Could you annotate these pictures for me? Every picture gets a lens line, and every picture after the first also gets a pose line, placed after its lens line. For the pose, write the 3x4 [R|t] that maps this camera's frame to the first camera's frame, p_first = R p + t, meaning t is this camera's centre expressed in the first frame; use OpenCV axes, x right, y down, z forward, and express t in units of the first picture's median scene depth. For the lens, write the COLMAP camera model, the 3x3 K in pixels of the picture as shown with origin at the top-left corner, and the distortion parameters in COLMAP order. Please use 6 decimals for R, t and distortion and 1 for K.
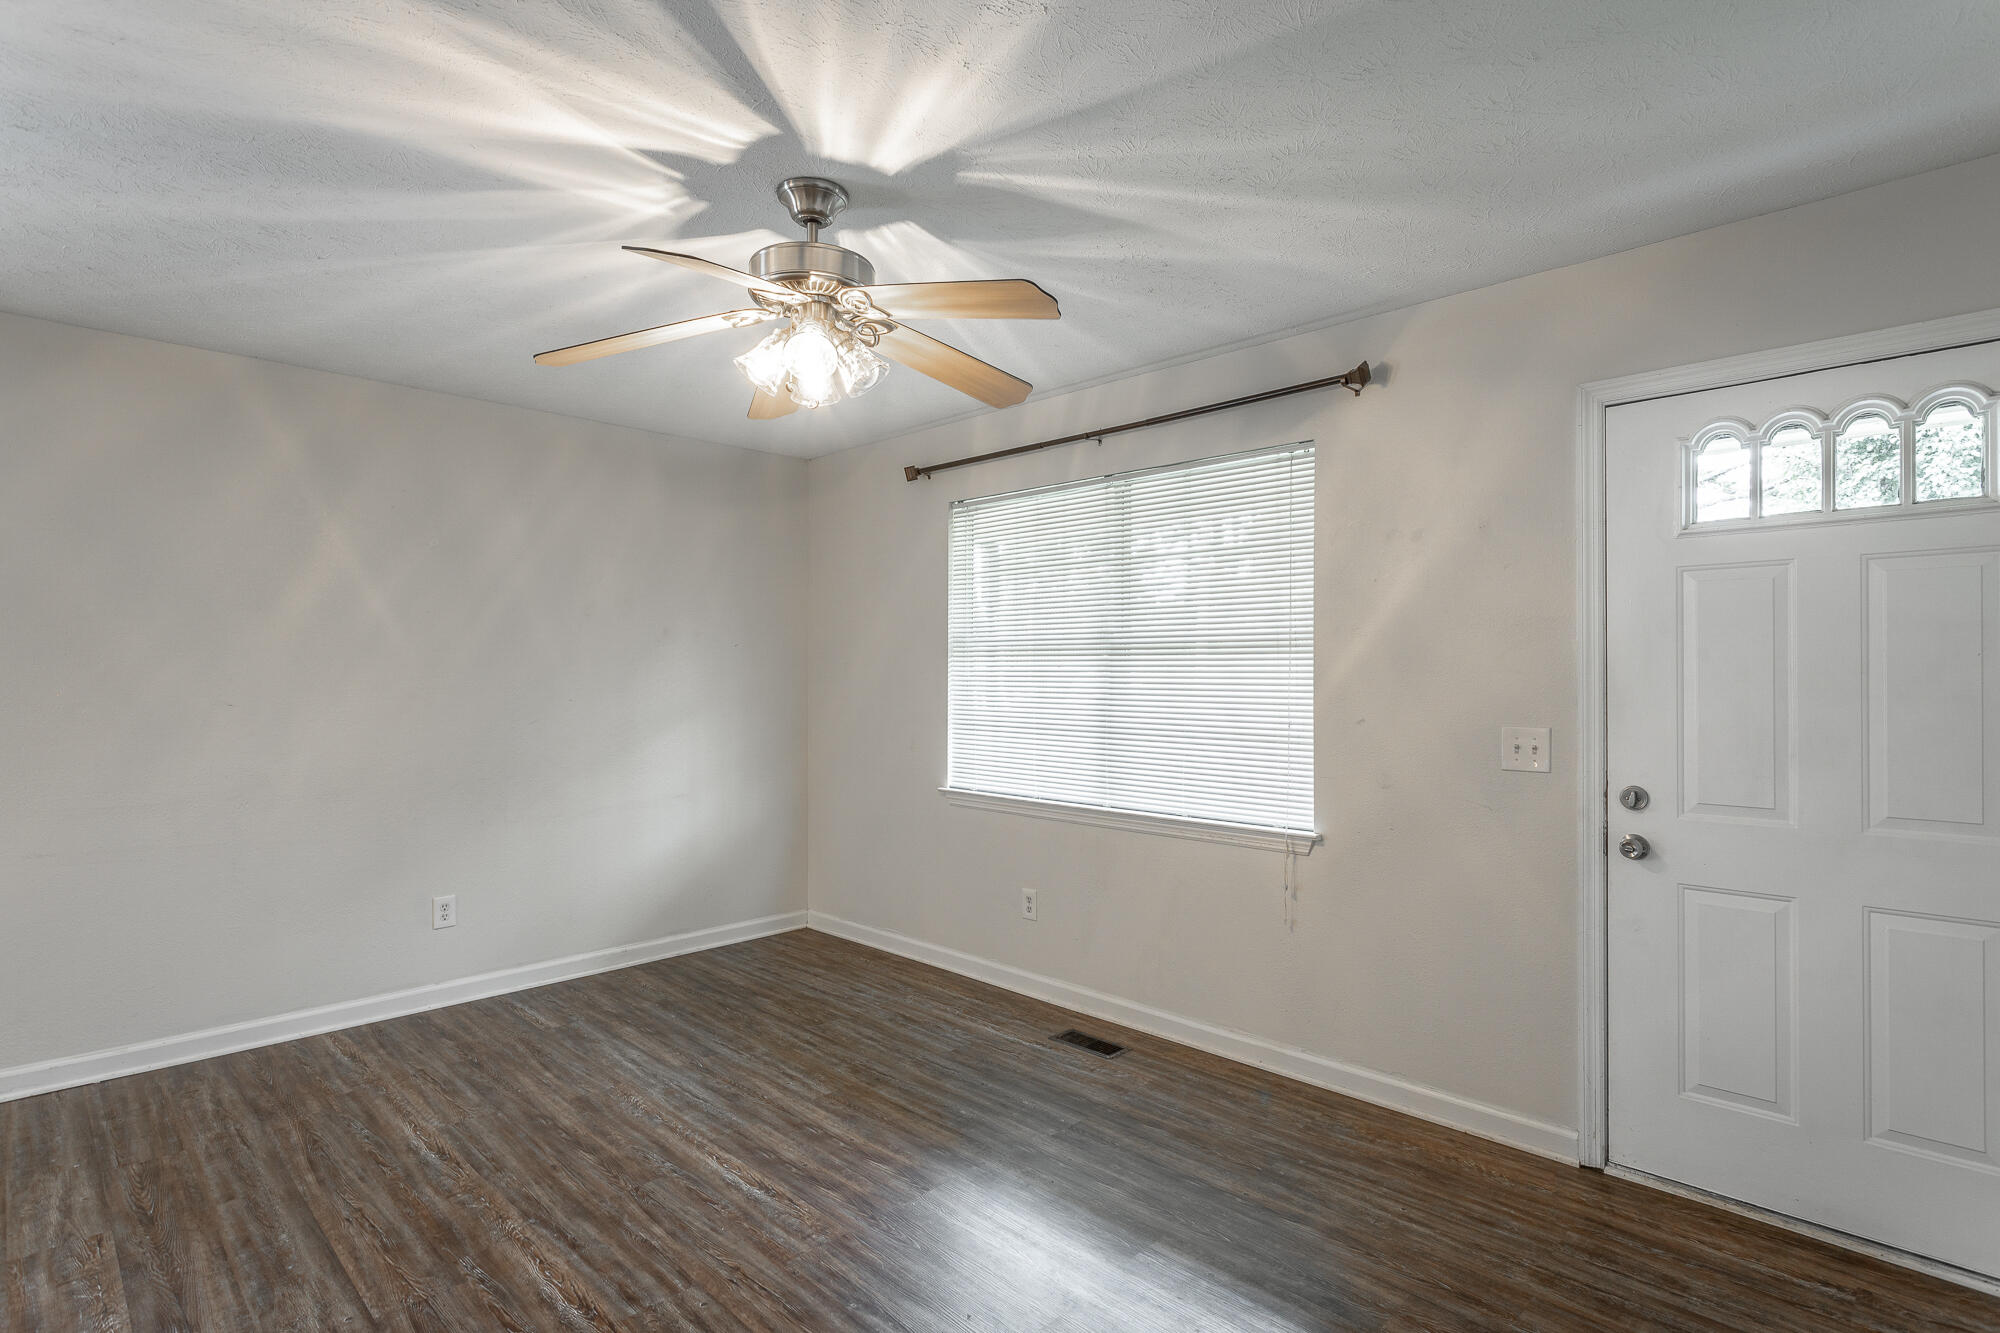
lens RADIAL K [[986.8, 0, 1000.0], [0, 986.8, 671.6], [0, 0, 1]] dist [-0.010380, 0.006019]
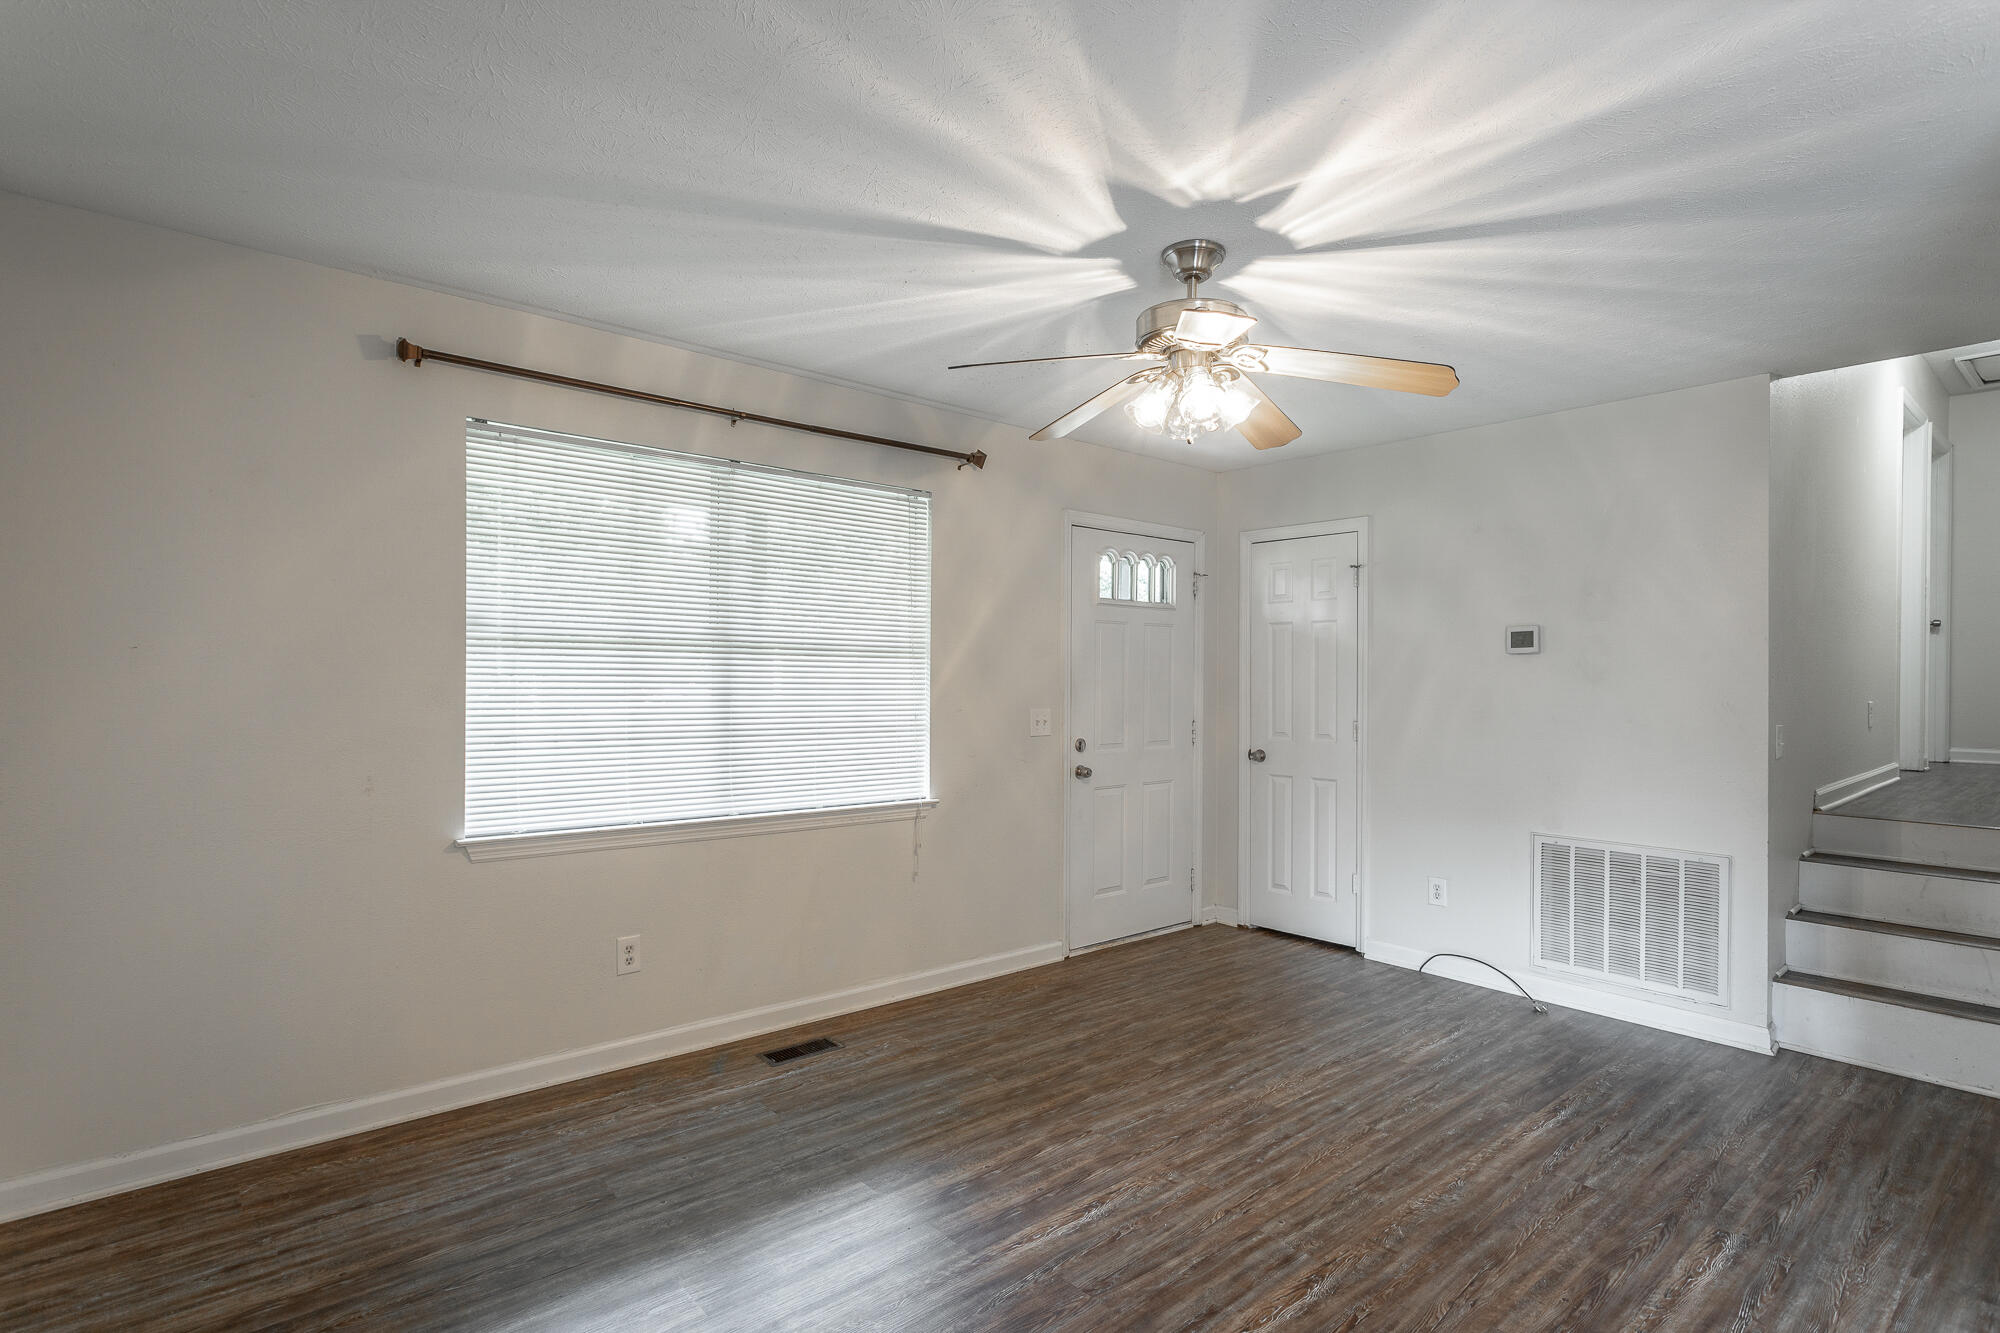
lens RADIAL K [[986.8, 0, 997.3], [0, 986.8, 686.1], [0, 0, 1]] dist [-0.010380, 0.006019]
pose [[0.090488, -0.011382, 0.995832, -0.905687], [-0.013906, 0.999823, 0.012692, -0.001638], [-0.995800, -0.014996, 0.090314, 0.755205]]
